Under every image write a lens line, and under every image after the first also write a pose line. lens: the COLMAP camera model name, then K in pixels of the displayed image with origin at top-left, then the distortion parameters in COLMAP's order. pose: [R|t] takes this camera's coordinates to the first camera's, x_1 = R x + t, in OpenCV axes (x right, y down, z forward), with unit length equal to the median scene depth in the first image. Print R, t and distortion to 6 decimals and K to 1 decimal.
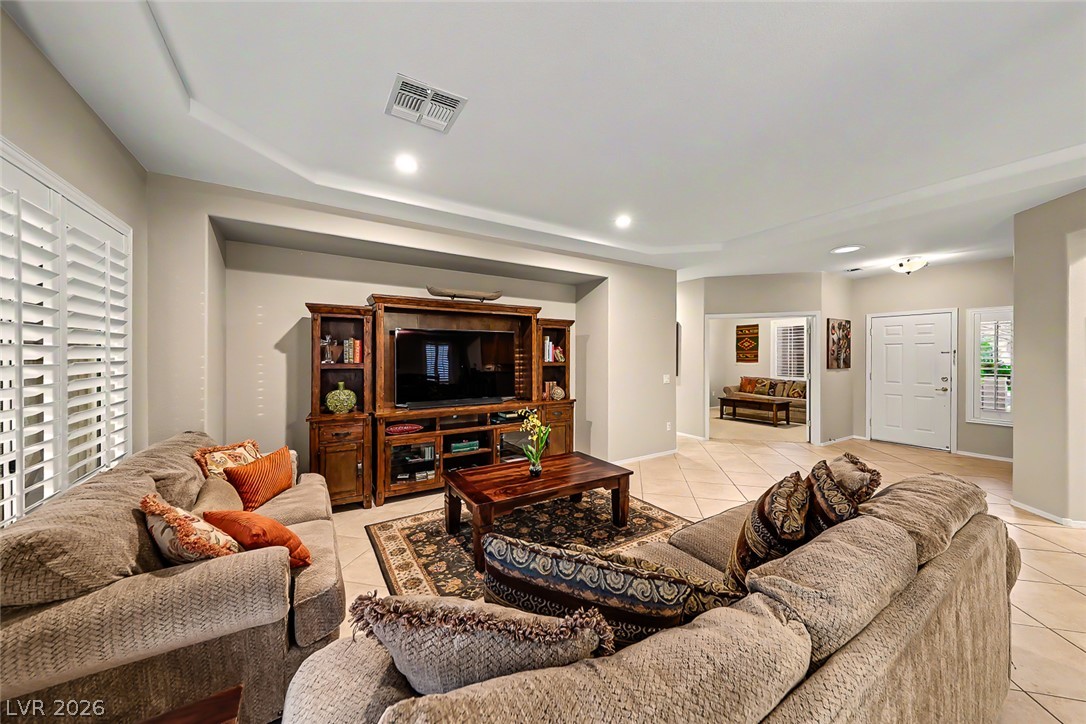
lens RADIAL K [[376.6, 0, 530.9], [0, 376.6, 357.3], [0, 0, 1]] dist [0.009560, -0.002727]
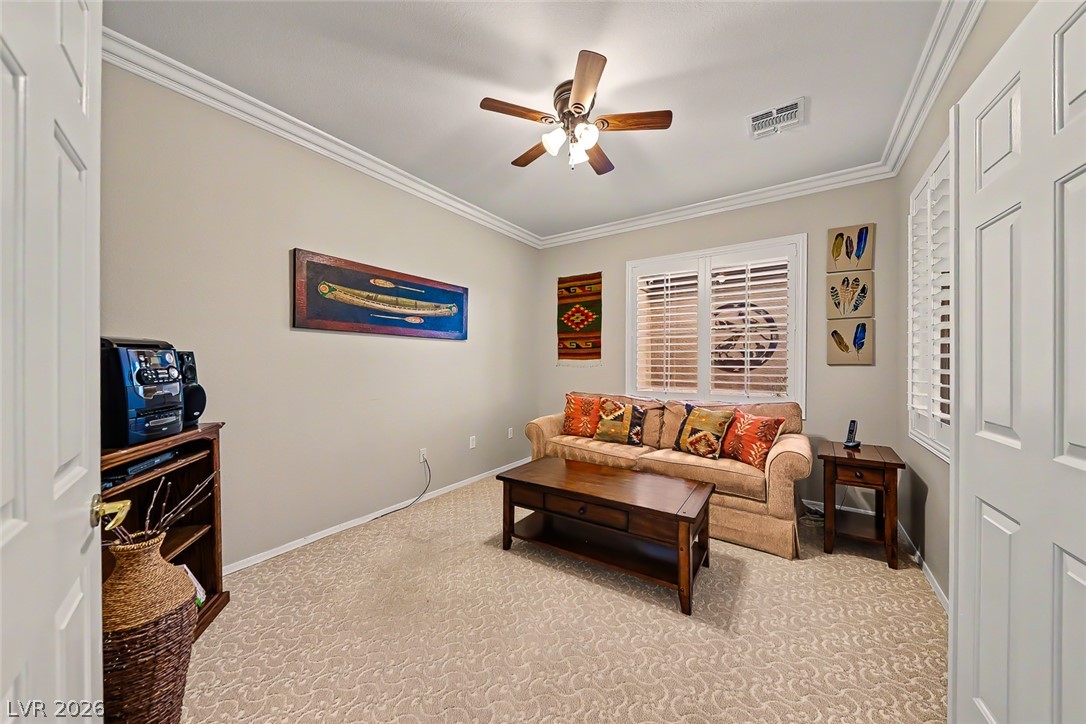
lens RADIAL K [[376.6, 0, 535.6], [0, 376.6, 361.7], [0, 0, 1]] dist [0.009560, -0.002727]
pose [[0.910332, 0.003266, 0.413866, 0.610486], [-0.002974, 0.999995, -0.001351, 0.030852], [-0.413868, -0.000001, 0.910337, 1.100387]]
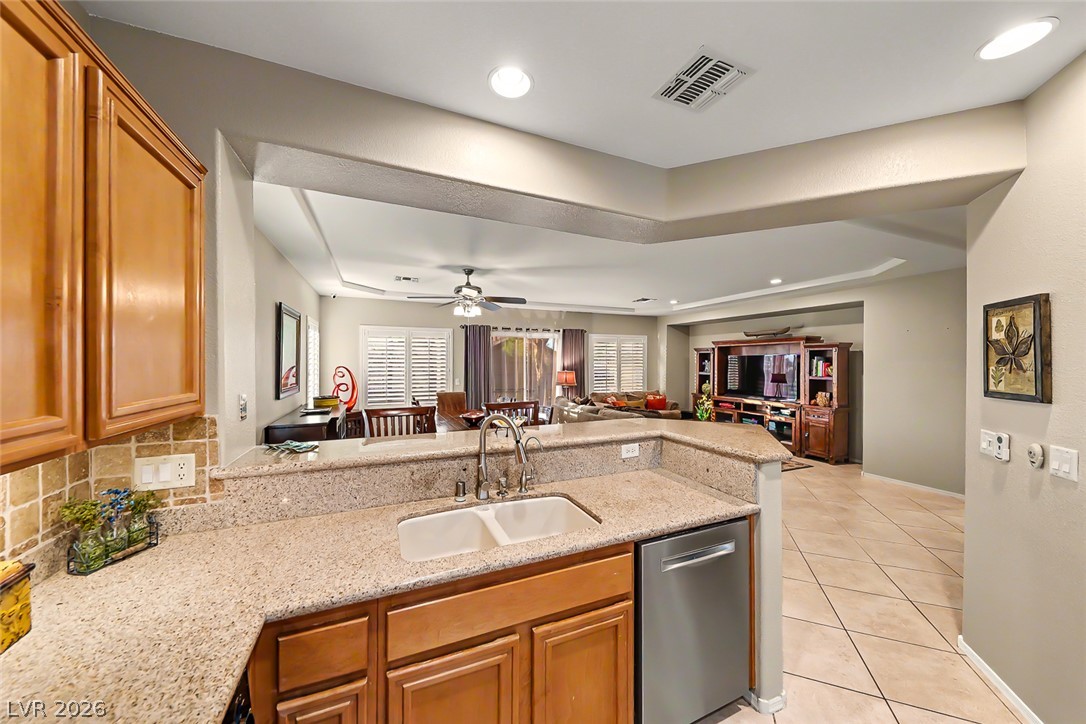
lens RADIAL K [[376.6, 0, 539.8], [0, 376.6, 363.2], [0, 0, 1]] dist [0.009560, -0.002727]
pose [[-0.137403, 0.004561, -0.990505, 1.237356], [-0.004509, 0.999976, 0.005230, -0.029613], [0.990505, 0.005185, -0.137379, 0.203292]]
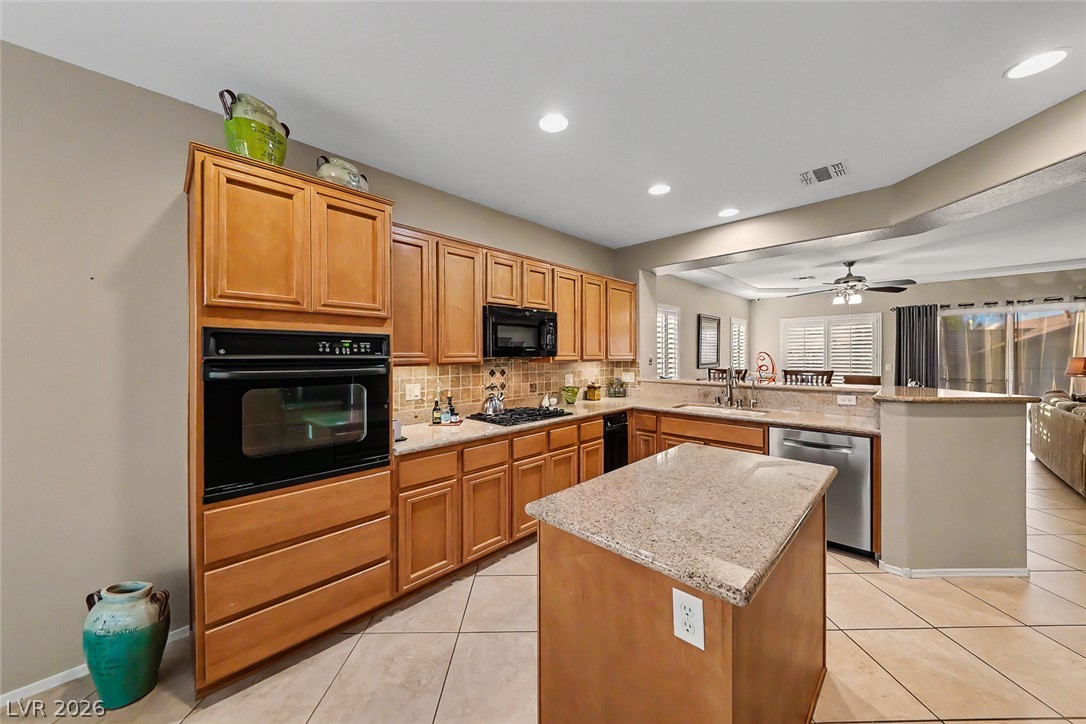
lens RADIAL K [[376.6, 0, 537.2], [0, 376.6, 358.8], [0, 0, 1]] dist [0.009560, -0.002727]
pose [[-0.968993, 0.009676, -0.246898, 1.421681], [0.007124, 0.999912, 0.011224, -0.008048], [0.246985, 0.009117, -0.968976, 0.674484]]
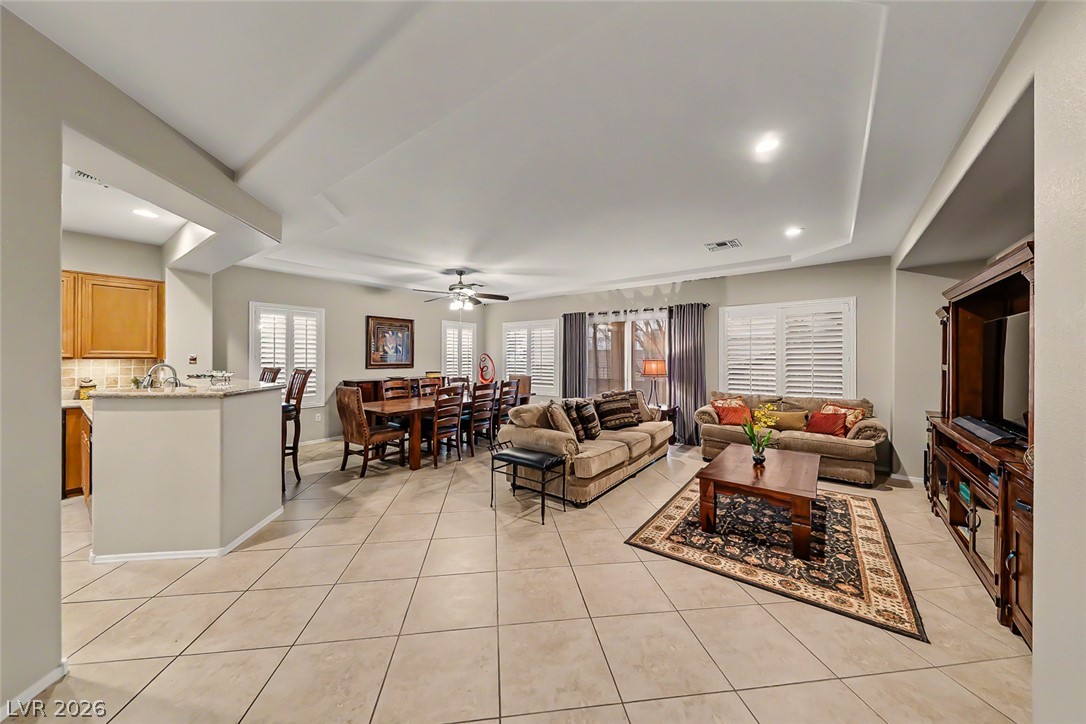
lens RADIAL K [[376.6, 0, 542.2], [0, 376.6, 356.4], [0, 0, 1]] dist [0.009560, -0.002727]
pose [[-0.928910, -0.002104, -0.370301, 0.563546], [-0.001594, 0.999997, -0.001683, 0.000853], [0.370303, -0.000973, -0.928910, 0.991738]]
